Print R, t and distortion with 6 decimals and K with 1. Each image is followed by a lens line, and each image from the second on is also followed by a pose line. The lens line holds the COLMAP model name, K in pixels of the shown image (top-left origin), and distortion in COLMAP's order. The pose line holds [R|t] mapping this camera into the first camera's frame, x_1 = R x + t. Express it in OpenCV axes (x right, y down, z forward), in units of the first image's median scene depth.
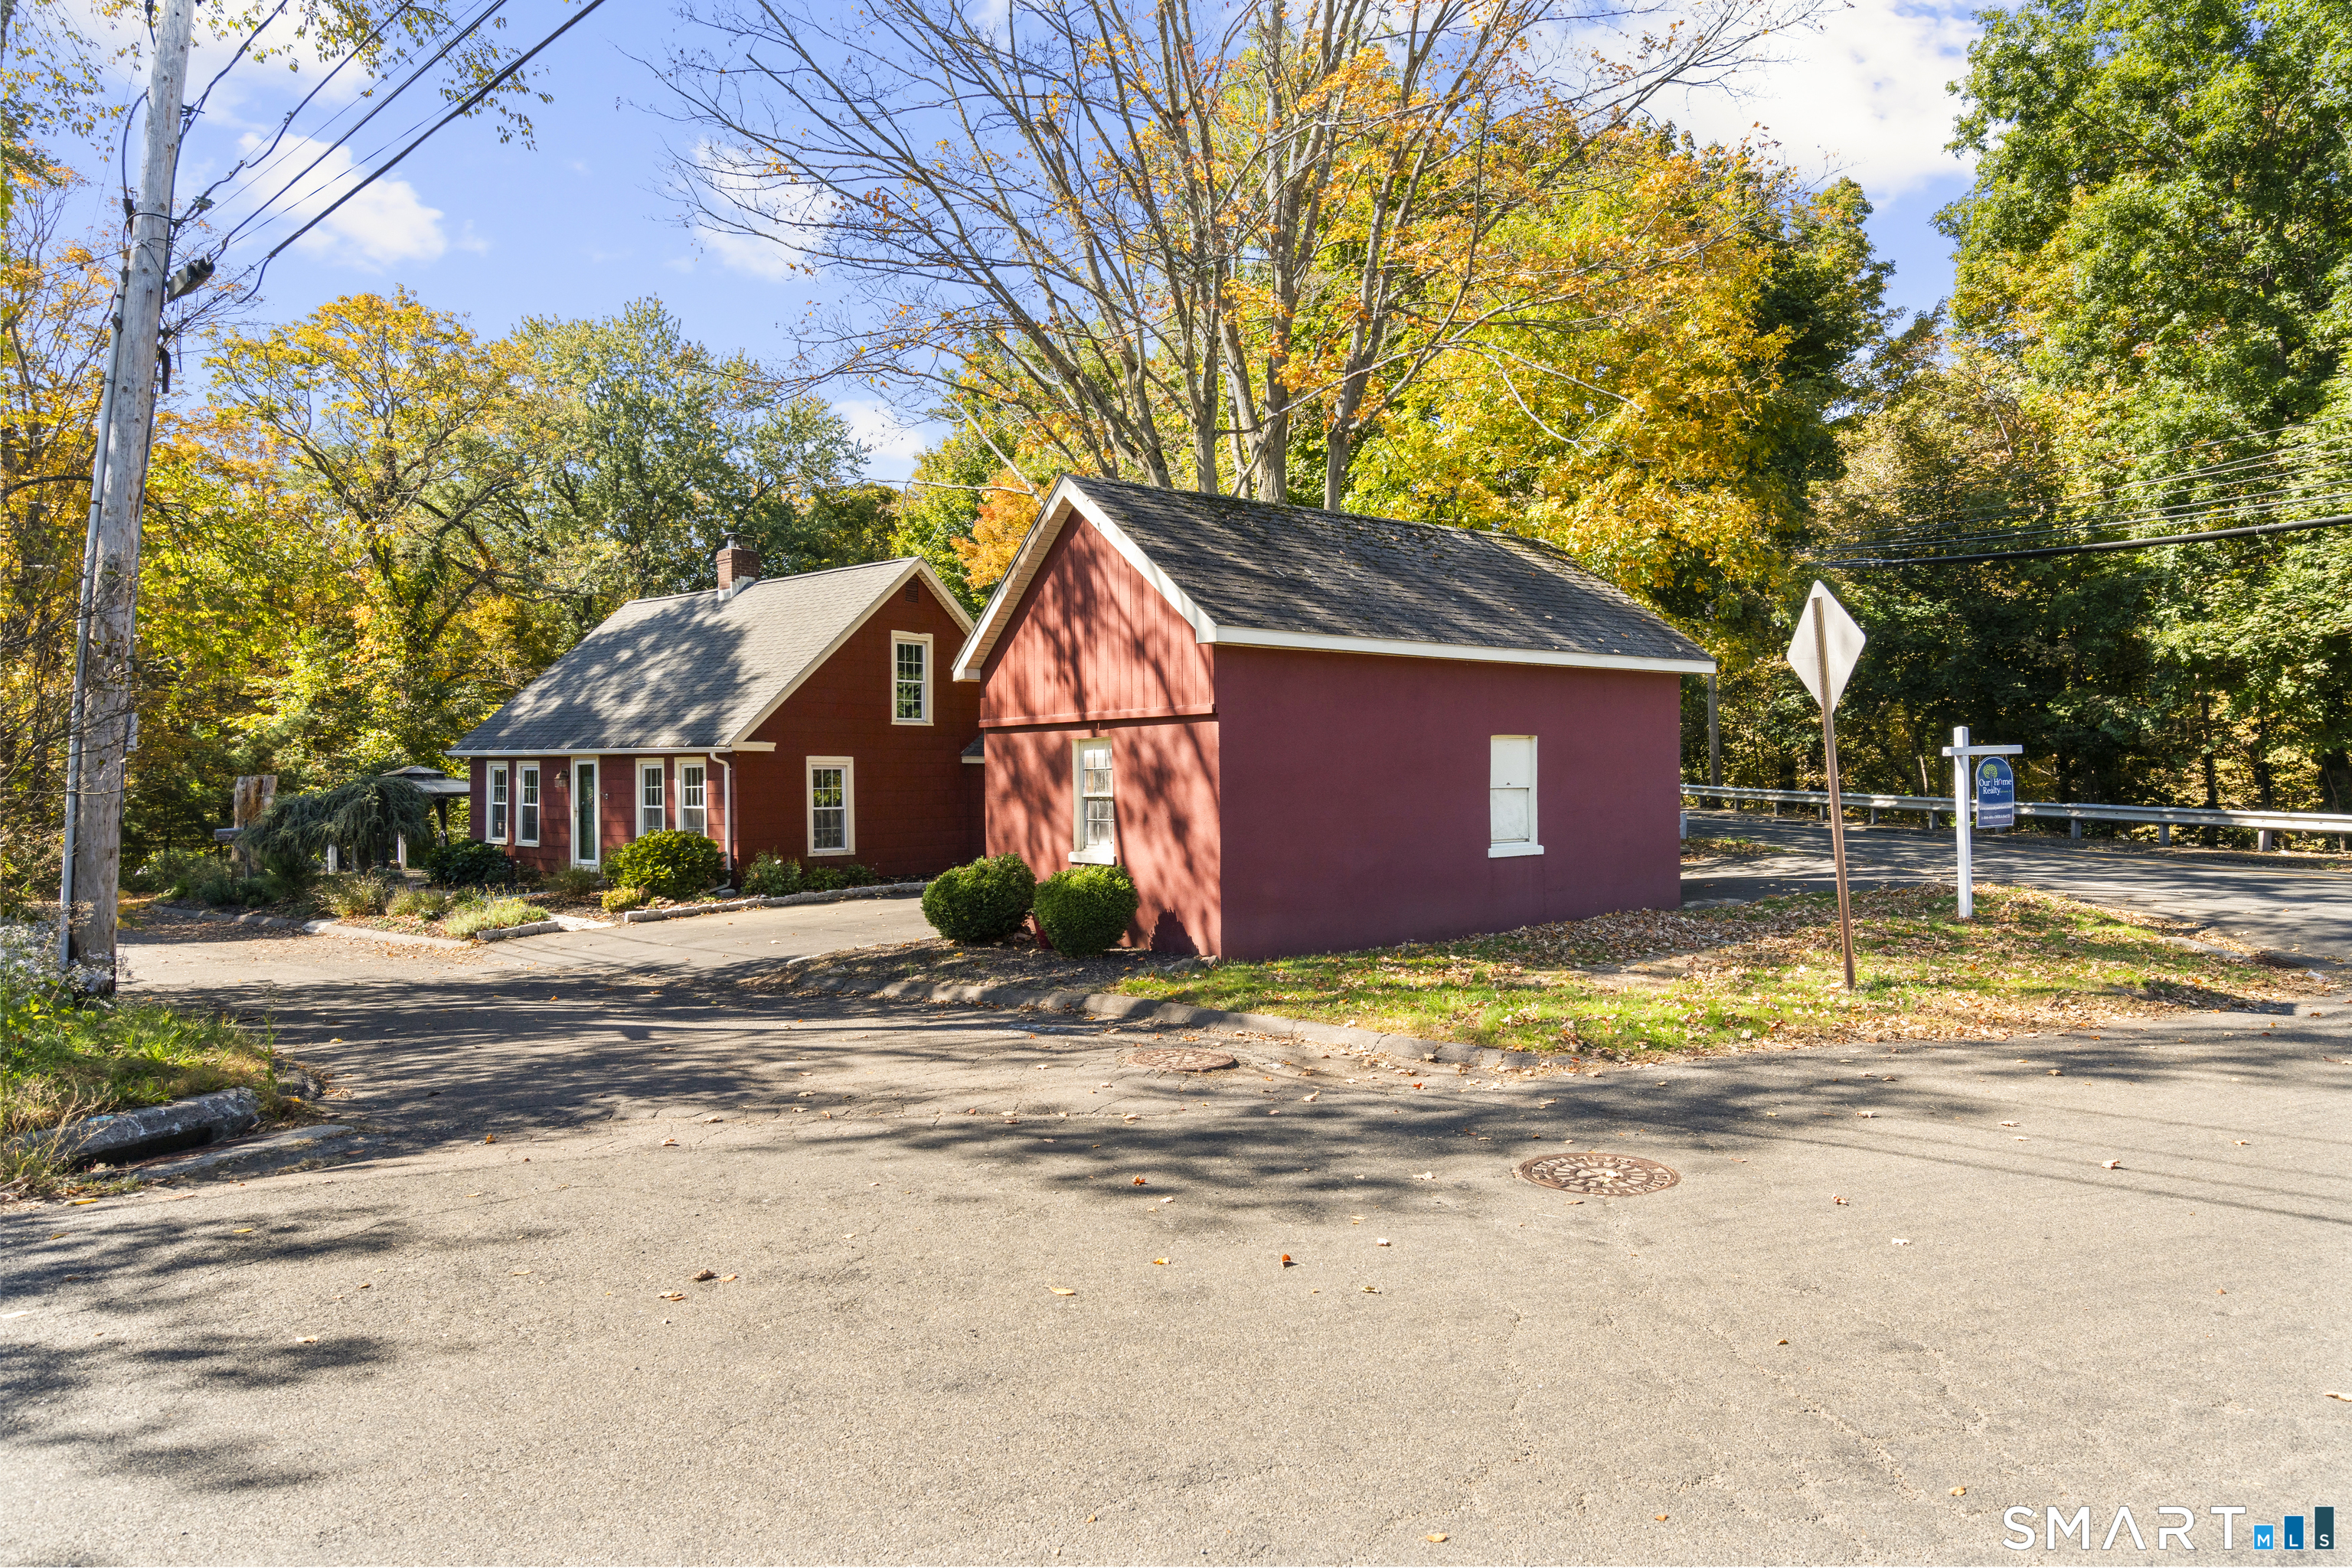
lens RADIAL K [[1413.7, 0, 1170.4], [0, 1413.7, 790.5], [0, 0, 1]] dist [0.019813, -0.003401]
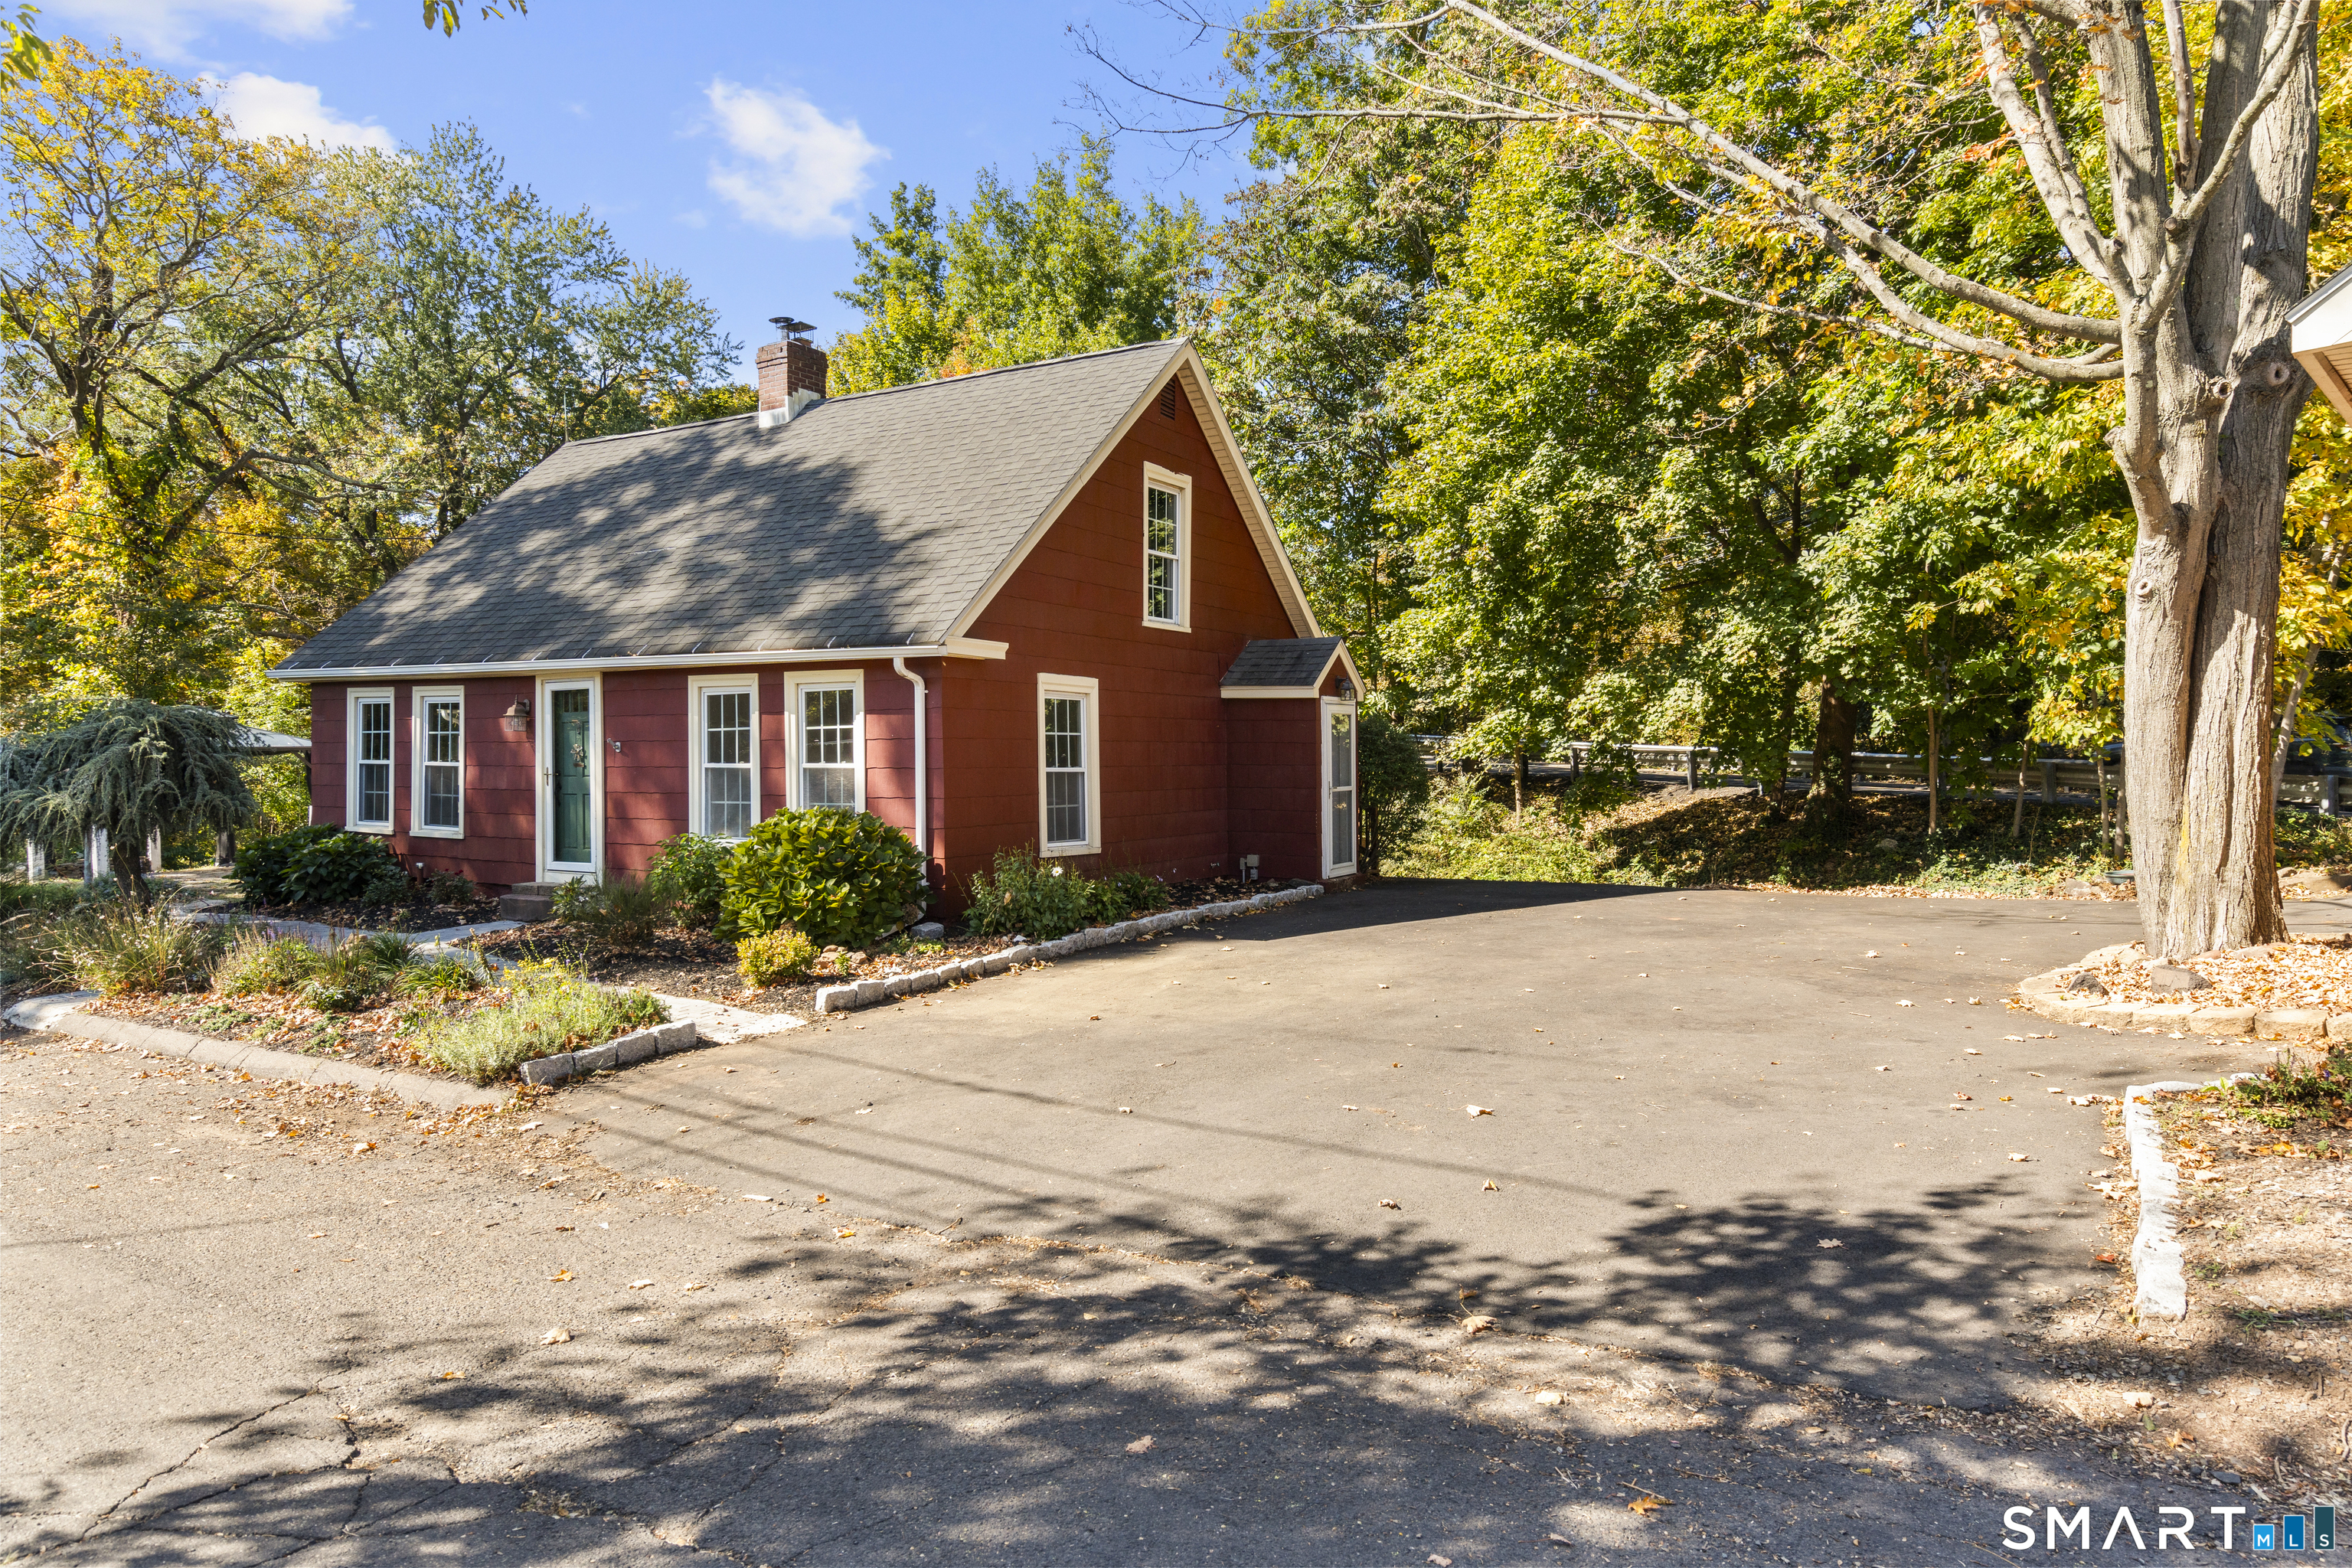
lens RADIAL K [[1413.7, 0, 1181.7], [0, 1413.7, 776.7], [0, 0, 1]] dist [0.019813, -0.003401]
pose [[0.986580, 0.004211, 0.163226, -0.262457], [-0.005125, 0.999973, 0.005177, 0.011203], [-0.163200, -0.005944, 0.986575, 0.407678]]
